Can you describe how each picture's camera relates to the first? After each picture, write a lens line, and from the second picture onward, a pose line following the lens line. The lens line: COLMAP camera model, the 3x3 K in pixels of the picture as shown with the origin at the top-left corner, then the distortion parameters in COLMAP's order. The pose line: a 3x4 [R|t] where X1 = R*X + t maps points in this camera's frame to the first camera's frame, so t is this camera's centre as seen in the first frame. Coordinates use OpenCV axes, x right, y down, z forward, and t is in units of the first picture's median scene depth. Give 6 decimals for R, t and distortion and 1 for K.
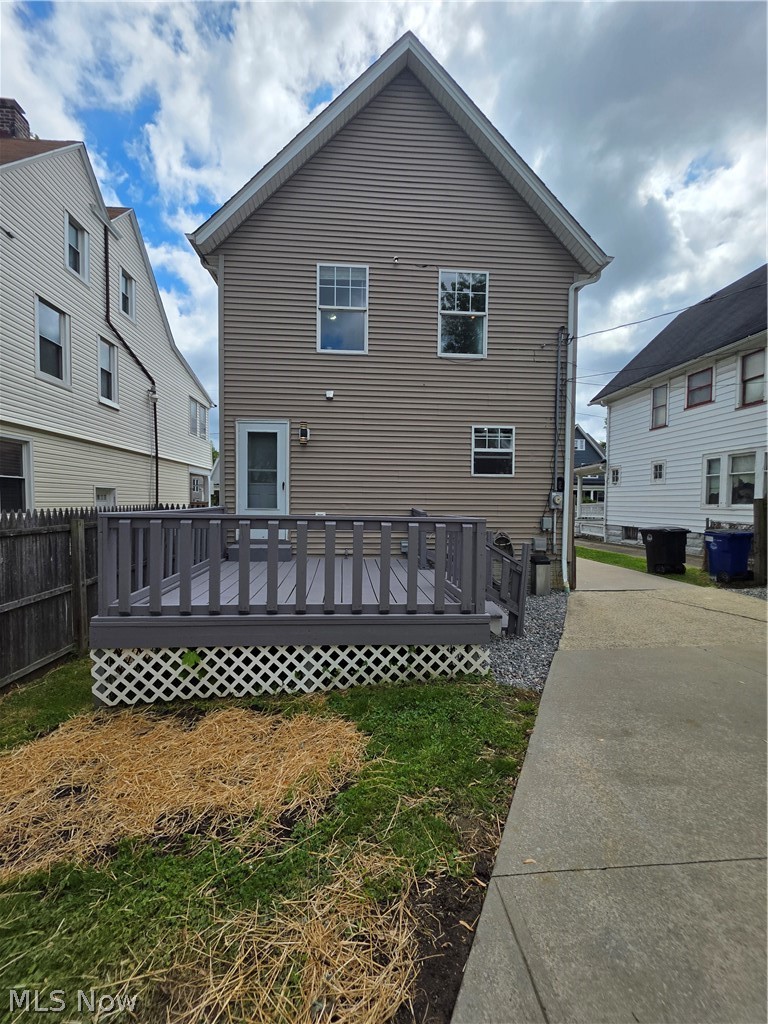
lens RADIAL K [[408.1, 0, 381.4], [0, 408.1, 512.8], [0, 0, 1]] dist [-0.000522, 0.000159]
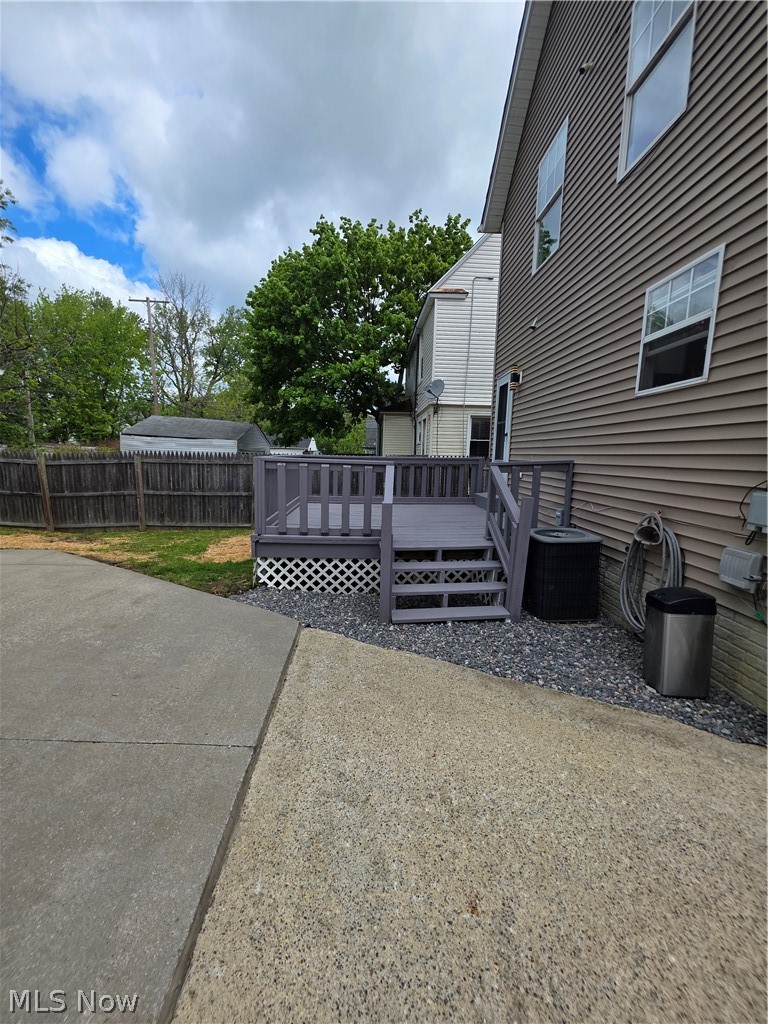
lens RADIAL K [[408.1, 0, 381.4], [0, 408.1, 512.8], [0, 0, 1]] dist [-0.000522, 0.000159]
pose [[-0.029756, 0.127552, -0.991386, 1.031375], [-0.048915, 0.990451, 0.128899, 0.001975], [0.998360, 0.052329, -0.023232, 0.990388]]
